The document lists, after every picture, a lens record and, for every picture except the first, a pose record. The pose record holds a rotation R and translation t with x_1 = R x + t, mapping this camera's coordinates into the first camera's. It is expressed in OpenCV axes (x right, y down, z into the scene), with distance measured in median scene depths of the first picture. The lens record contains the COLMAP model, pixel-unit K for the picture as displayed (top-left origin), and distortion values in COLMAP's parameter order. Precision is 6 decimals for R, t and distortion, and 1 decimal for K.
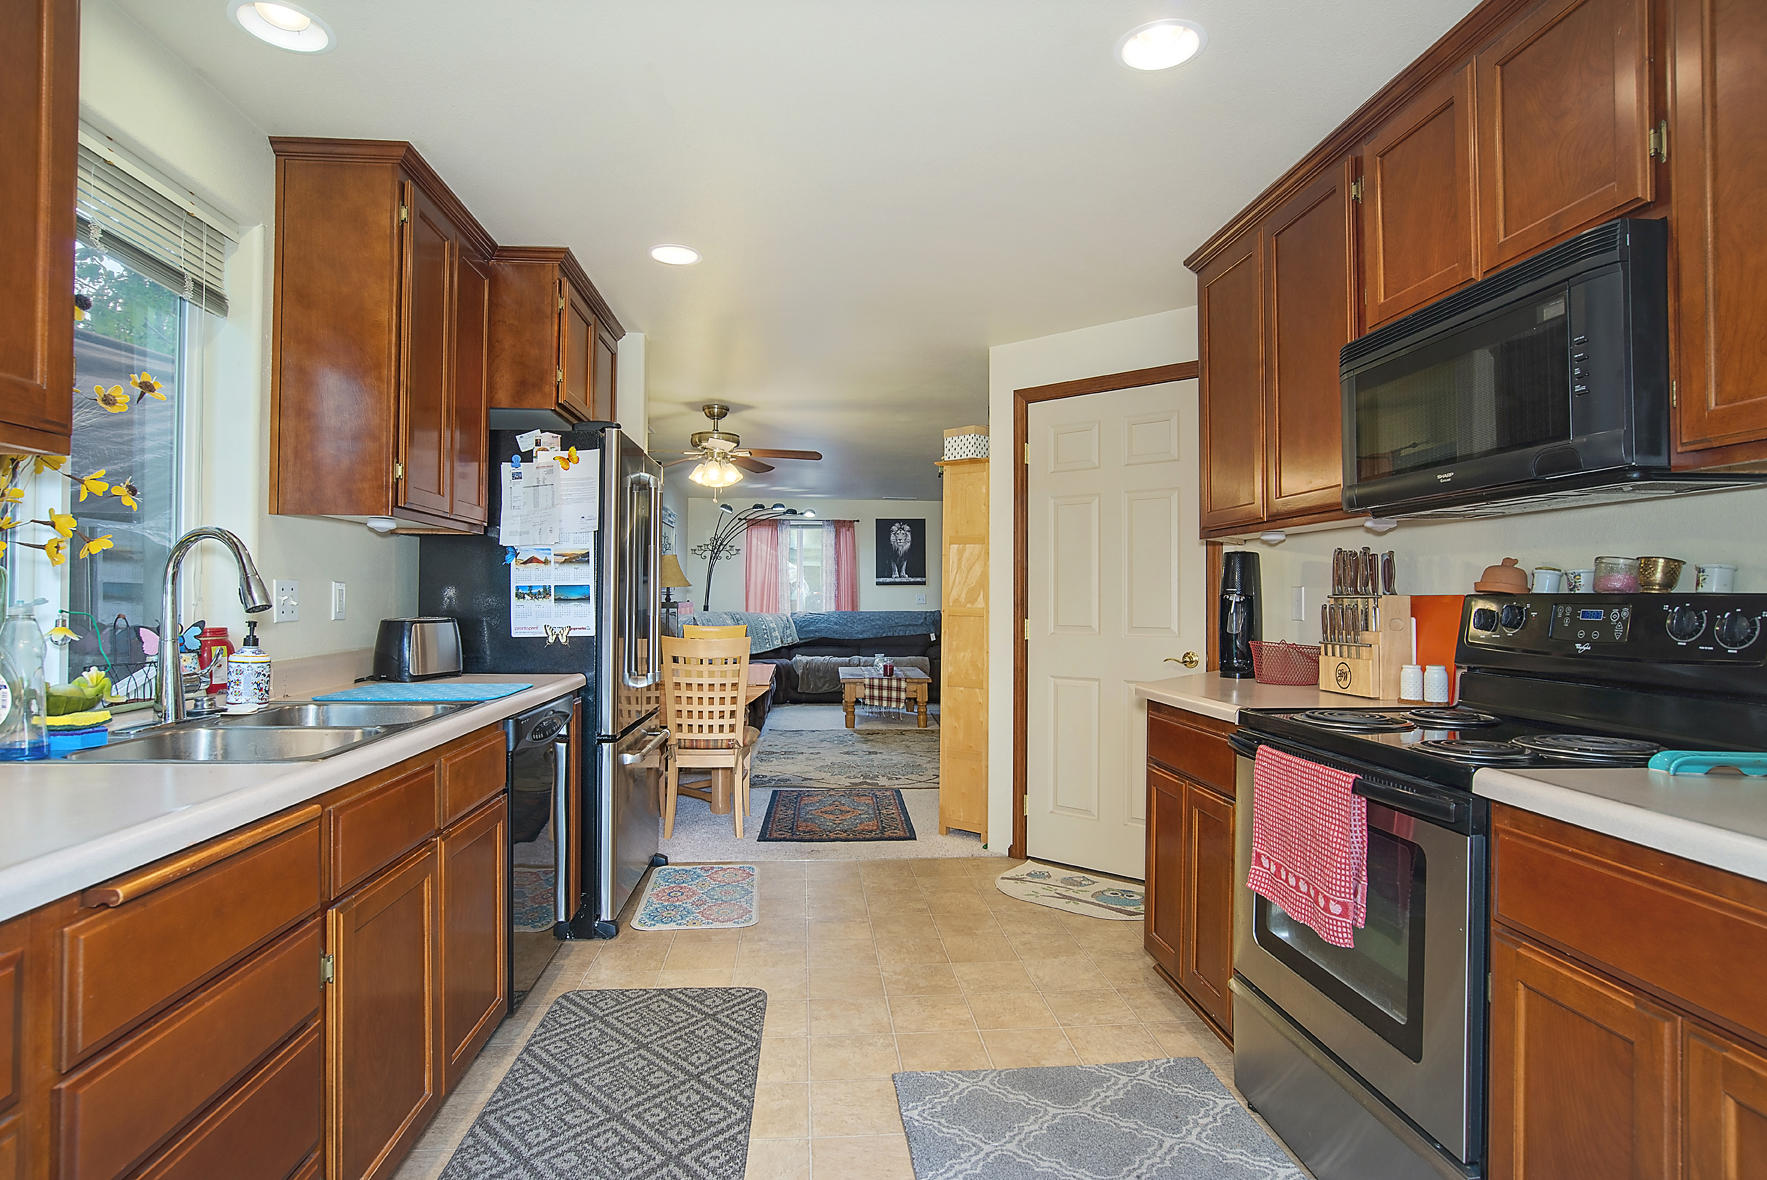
lens RADIAL K [[907.1, 0, 883.5], [0, 907.1, 590.0], [0, 0, 1]] dist [-0.062155, 0.006917]
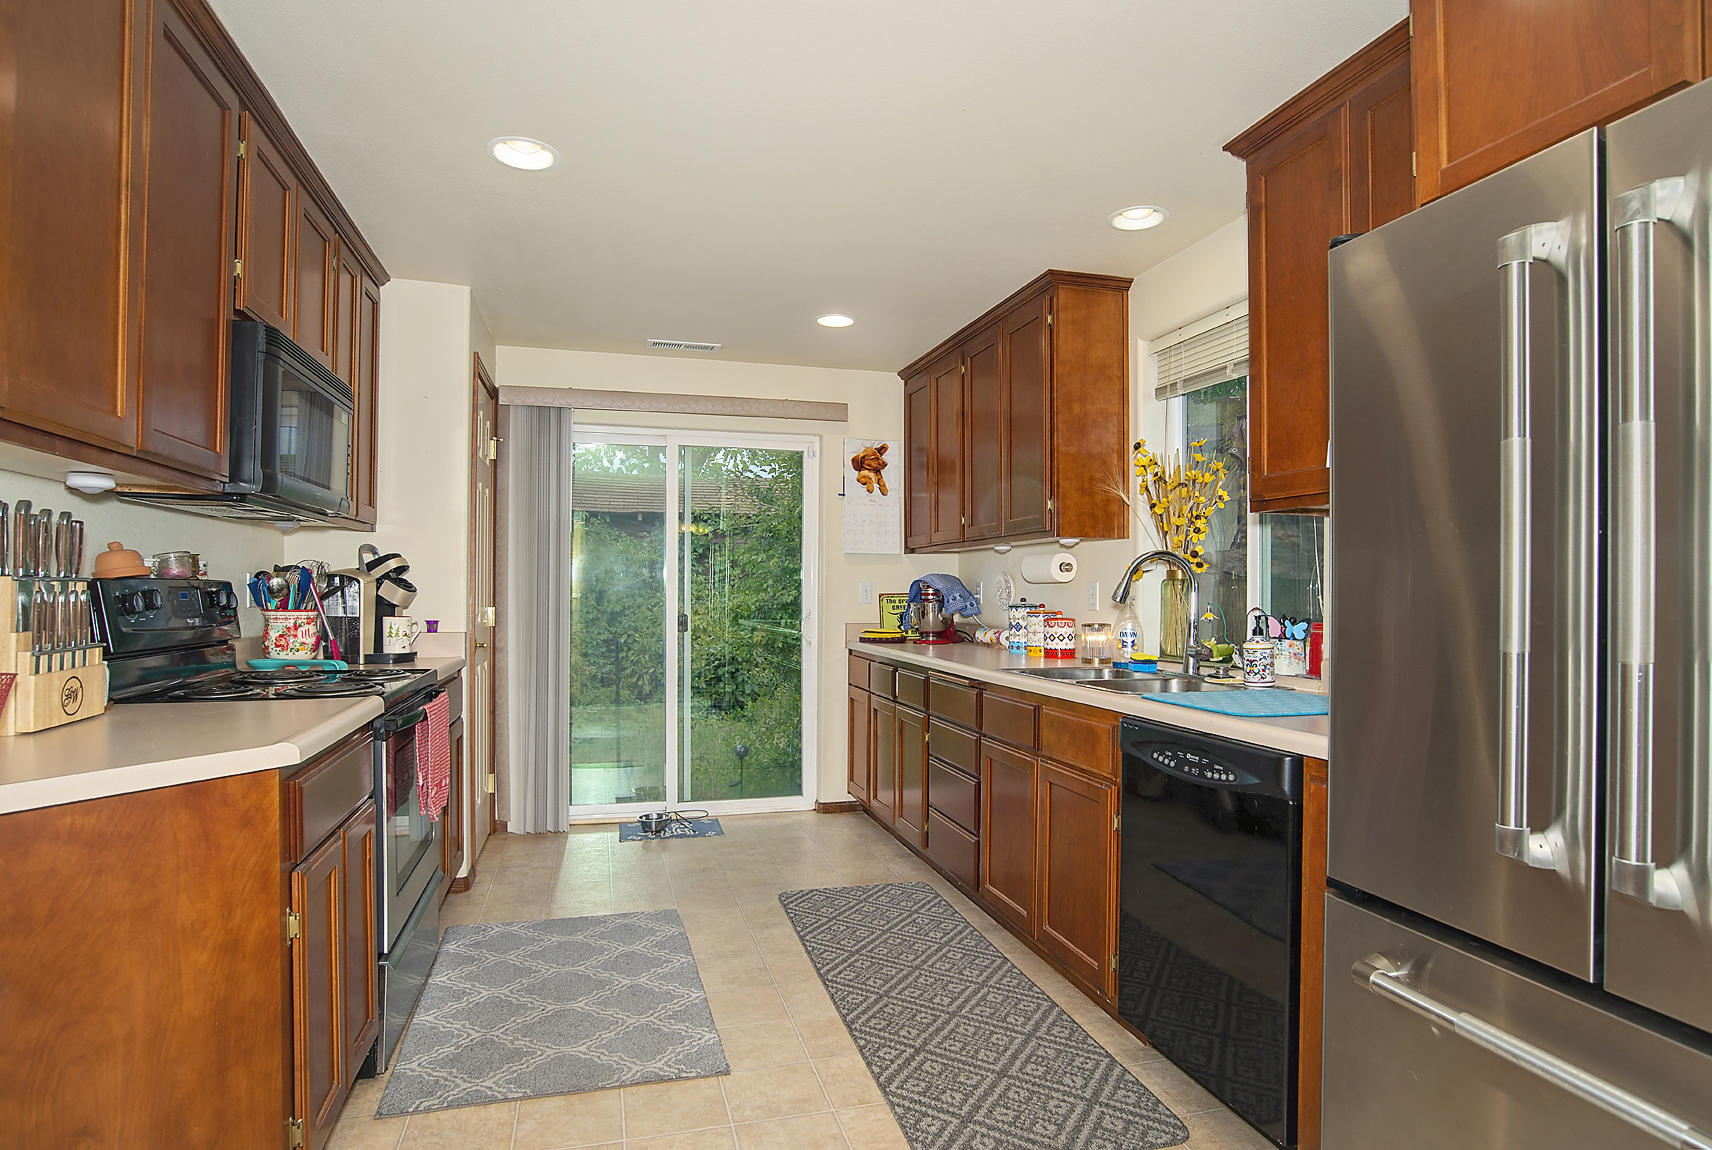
lens RADIAL K [[878.8, 0, 856.0], [0, 878.8, 575.0], [0, 0, 1]] dist [-0.062155, 0.006917]
pose [[-0.980346, -0.016045, -0.196633, 0.070410], [-0.013128, 0.999784, -0.016133, 0.006025], [0.196849, -0.013234, -0.980344, 1.999850]]
